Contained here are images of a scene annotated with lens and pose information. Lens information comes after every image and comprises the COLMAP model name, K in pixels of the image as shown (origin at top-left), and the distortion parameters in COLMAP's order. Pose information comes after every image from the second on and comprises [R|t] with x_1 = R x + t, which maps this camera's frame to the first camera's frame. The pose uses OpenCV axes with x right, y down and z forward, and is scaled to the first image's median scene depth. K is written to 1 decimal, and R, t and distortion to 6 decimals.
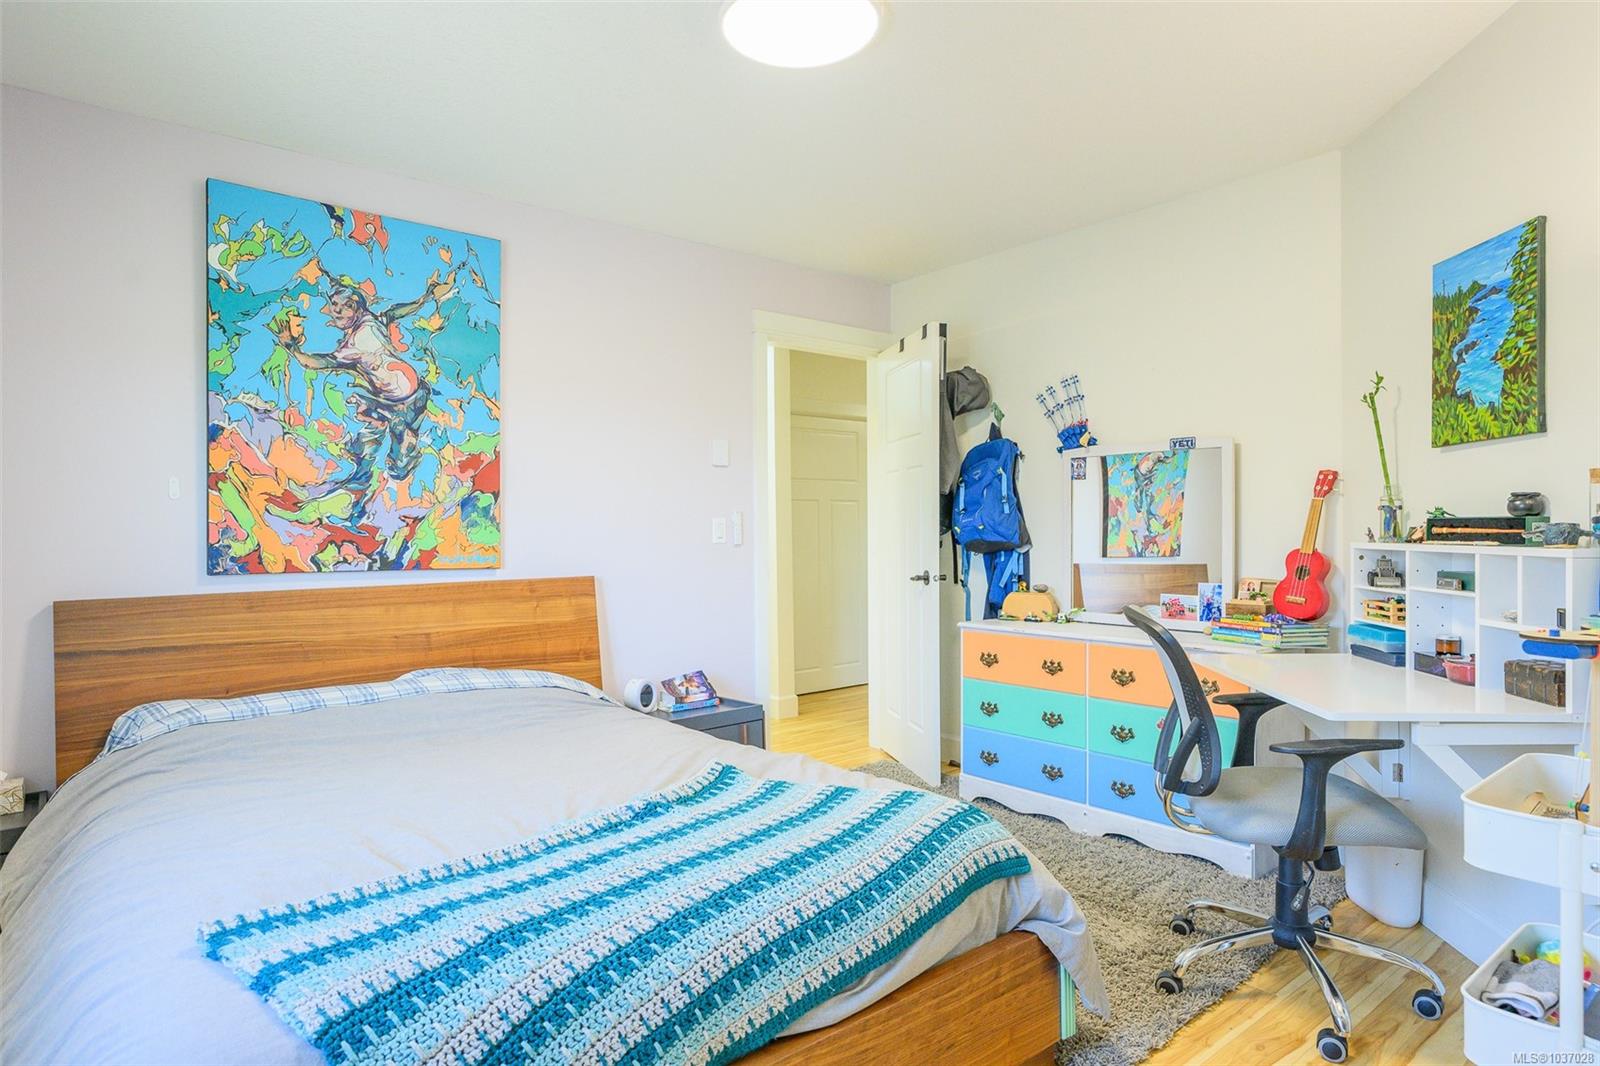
lens RADIAL K [[909.7, 0, 796.7], [0, 909.7, 531.9], [0, 0, 1]] dist [-0.005046, 0.002637]
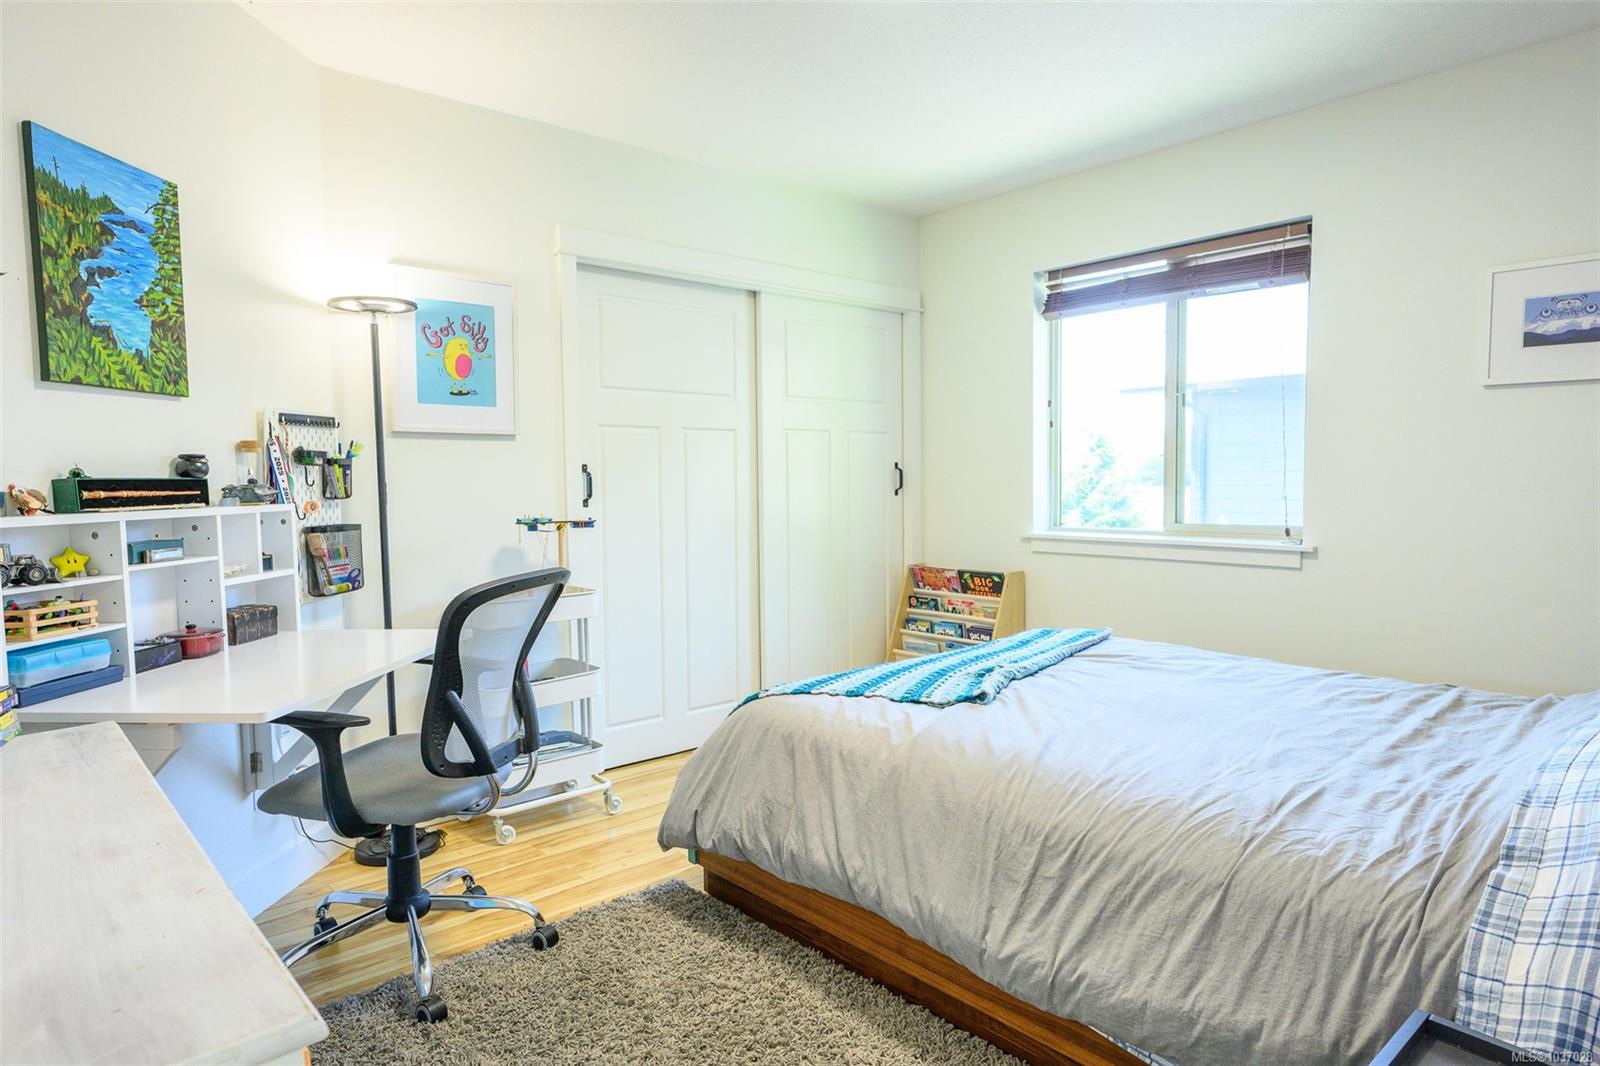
lens RADIAL K [[909.7, 0, 804.0], [0, 909.7, 540.8], [0, 0, 1]] dist [-0.005046, 0.002637]
pose [[-0.998998, 0.017792, -0.041058, 0.150941], [0.014645, 0.997022, 0.075709, -0.013520], [0.042282, 0.075032, -0.996284, 1.954354]]
